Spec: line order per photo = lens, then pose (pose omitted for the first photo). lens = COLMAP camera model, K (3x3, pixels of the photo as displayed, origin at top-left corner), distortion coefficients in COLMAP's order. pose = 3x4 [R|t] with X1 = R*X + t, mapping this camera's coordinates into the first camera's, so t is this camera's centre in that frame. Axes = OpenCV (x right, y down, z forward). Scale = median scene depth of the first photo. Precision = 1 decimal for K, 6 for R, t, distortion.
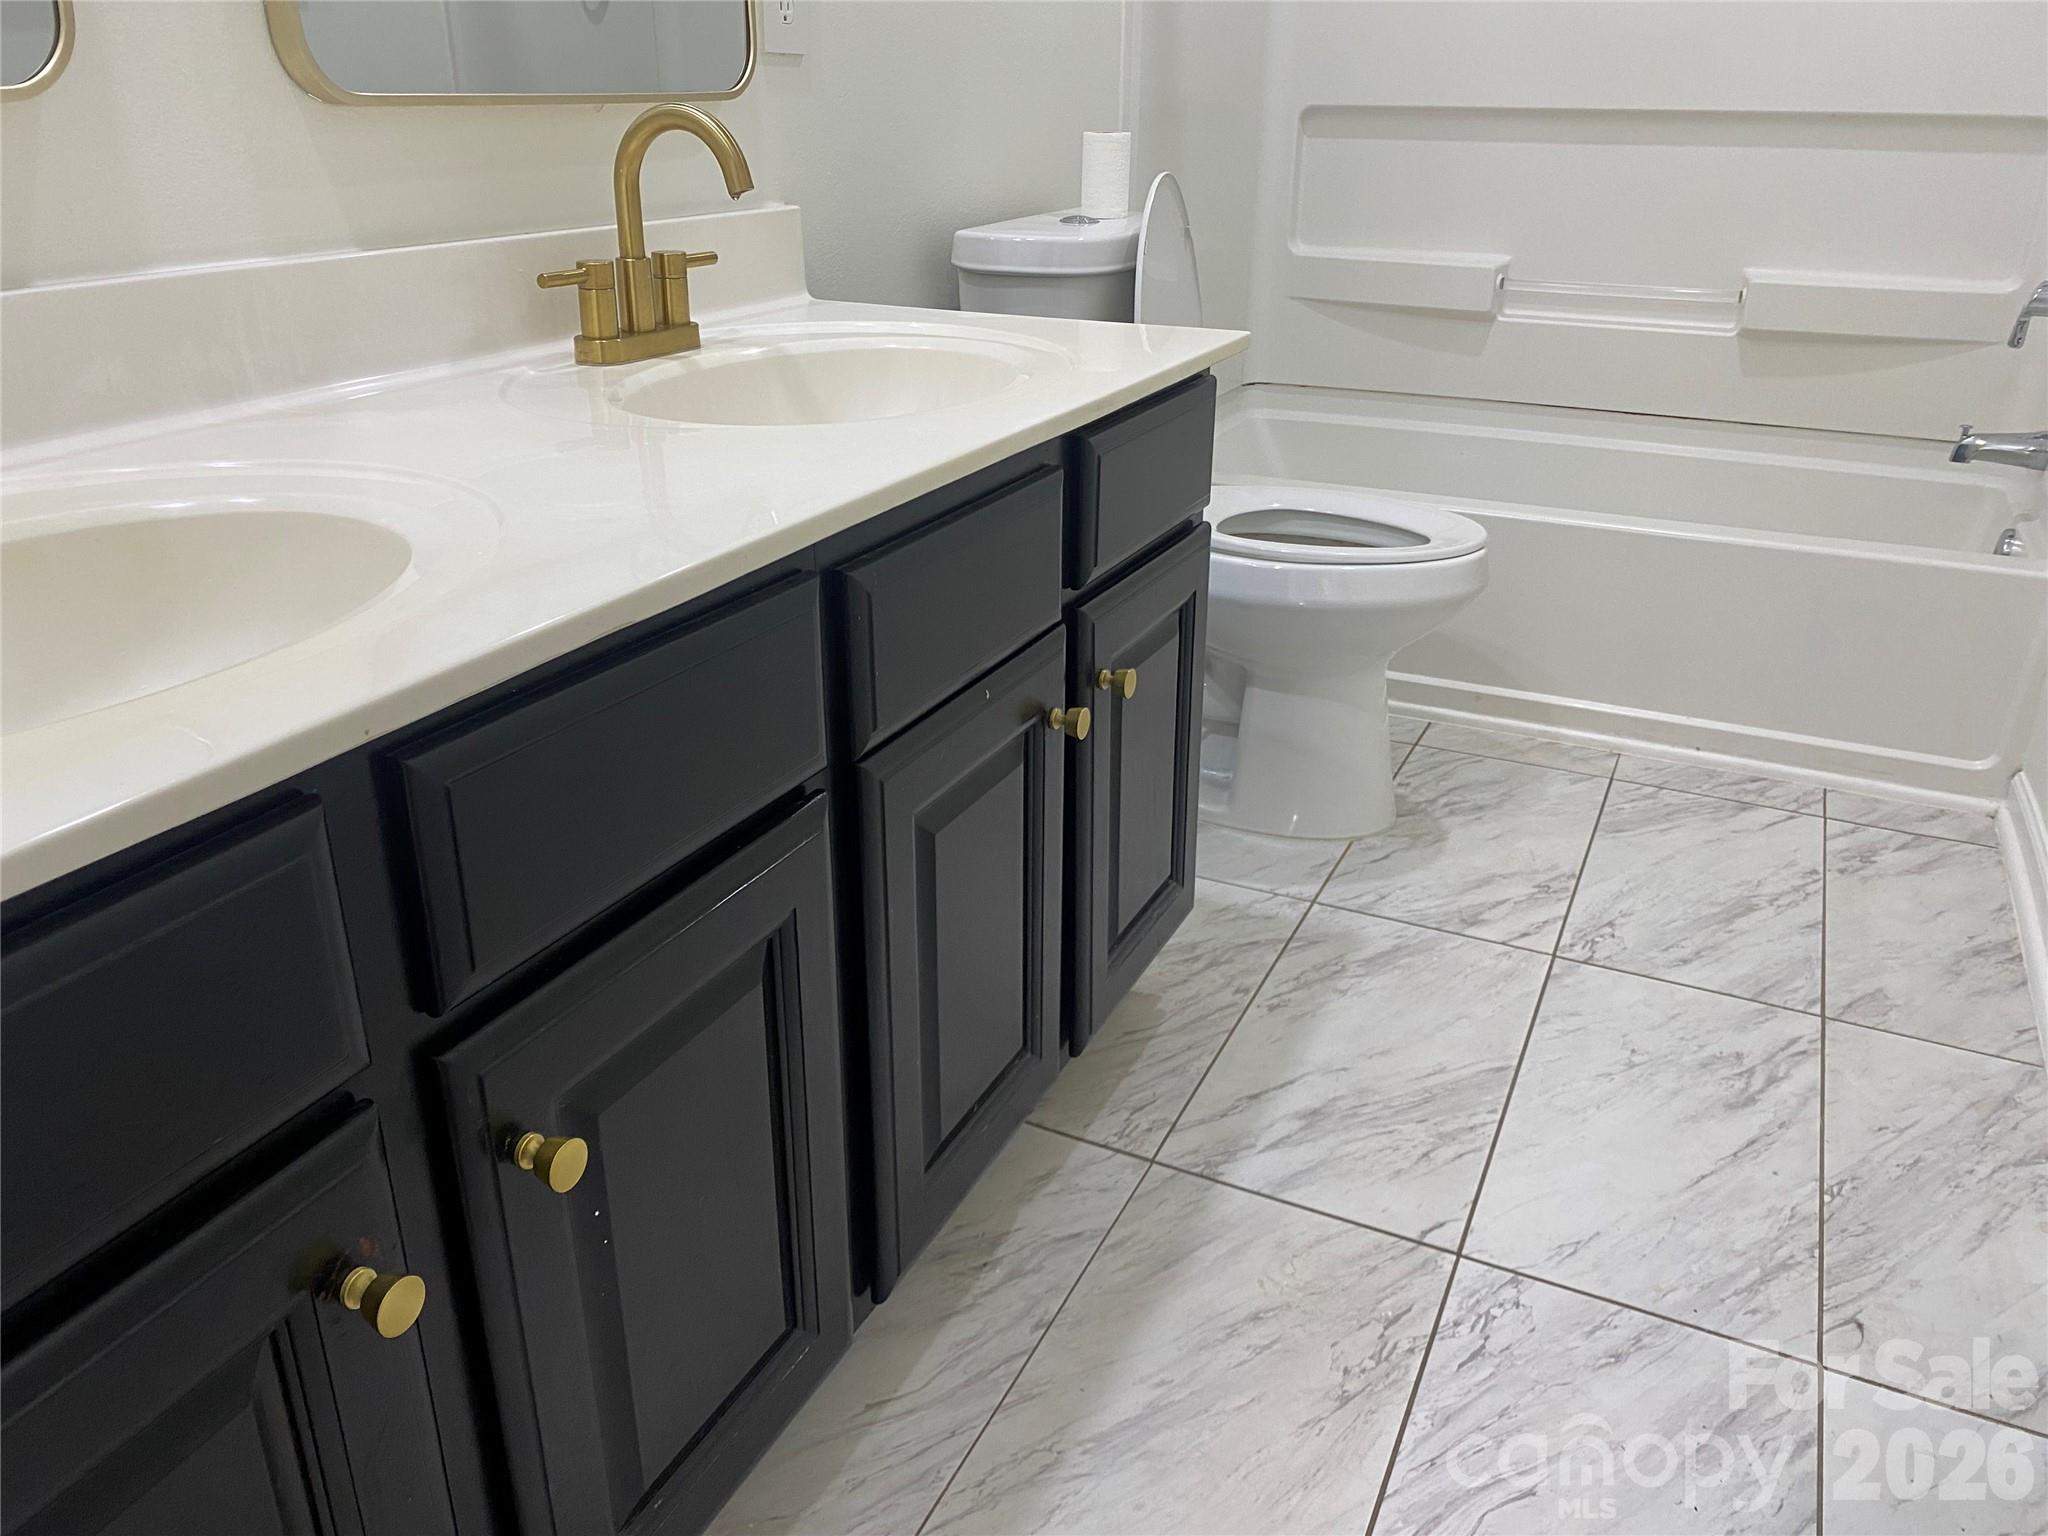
lens RADIAL K [[1529.6, 0, 1040.7], [0, 1529.6, 775.0], [0, 0, 1]] dist [0.003742, -0.025791]
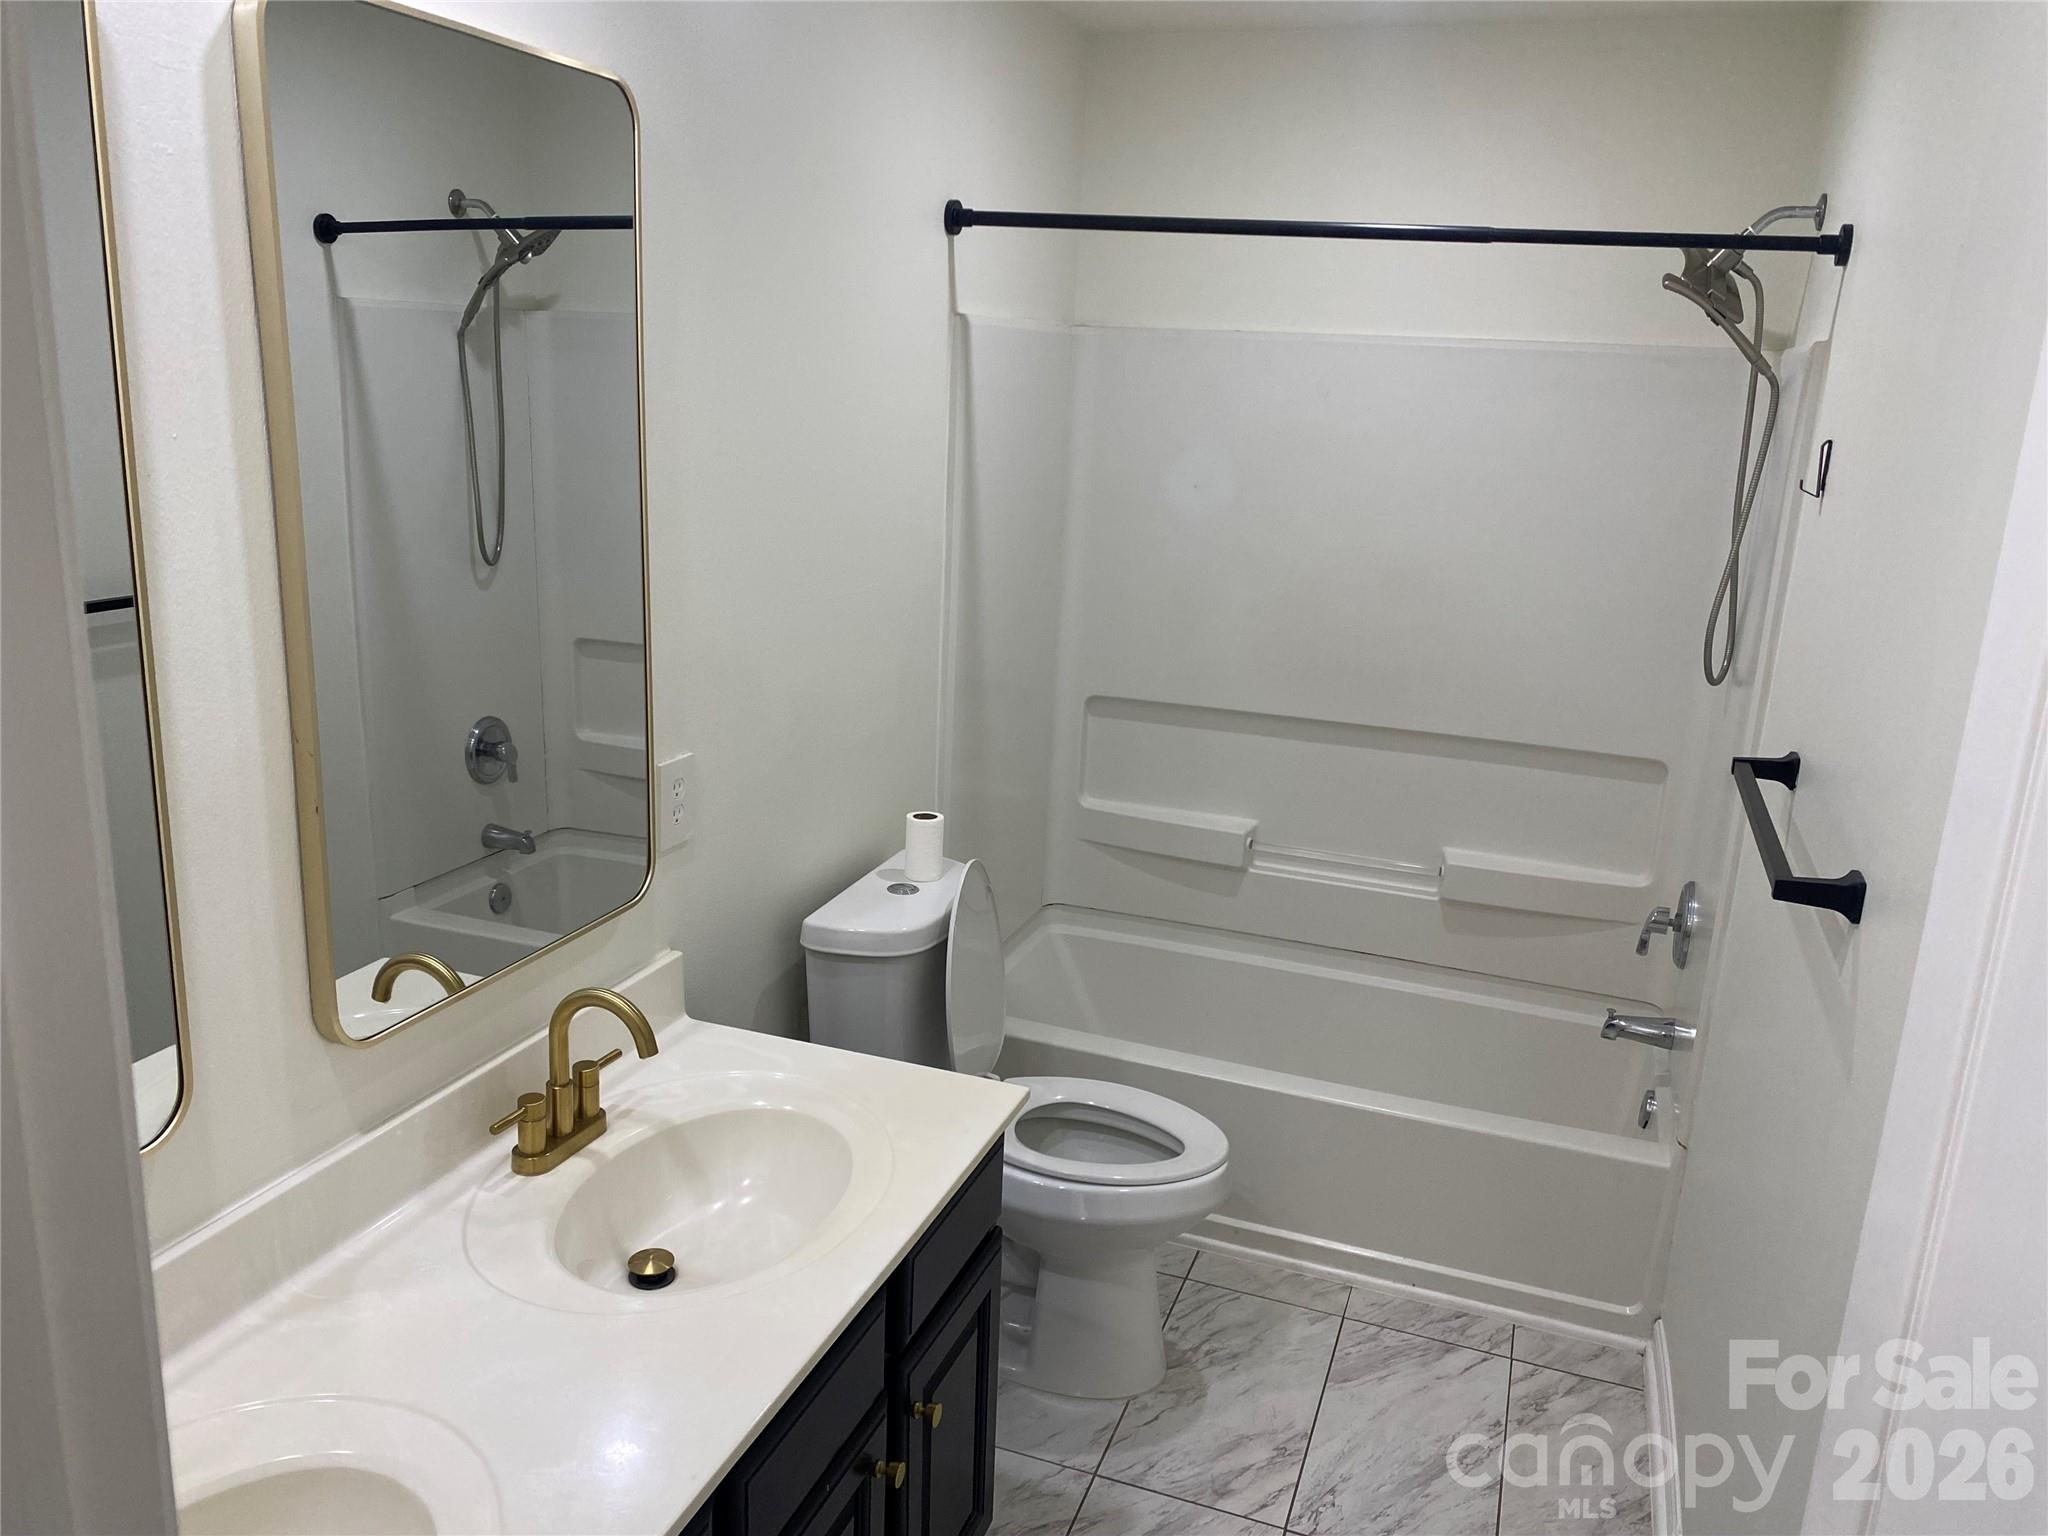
lens RADIAL K [[1536.4, 0, 1026.6], [0, 1536.4, 760.9], [0, 0, 1]] dist [0.088780, -0.155131]
pose [[0.995040, 0.003992, 0.099392, 0.000243], [0.010479, 0.989427, -0.144656, -0.278993], [-0.098918, 0.144980, 0.984478, -0.268335]]
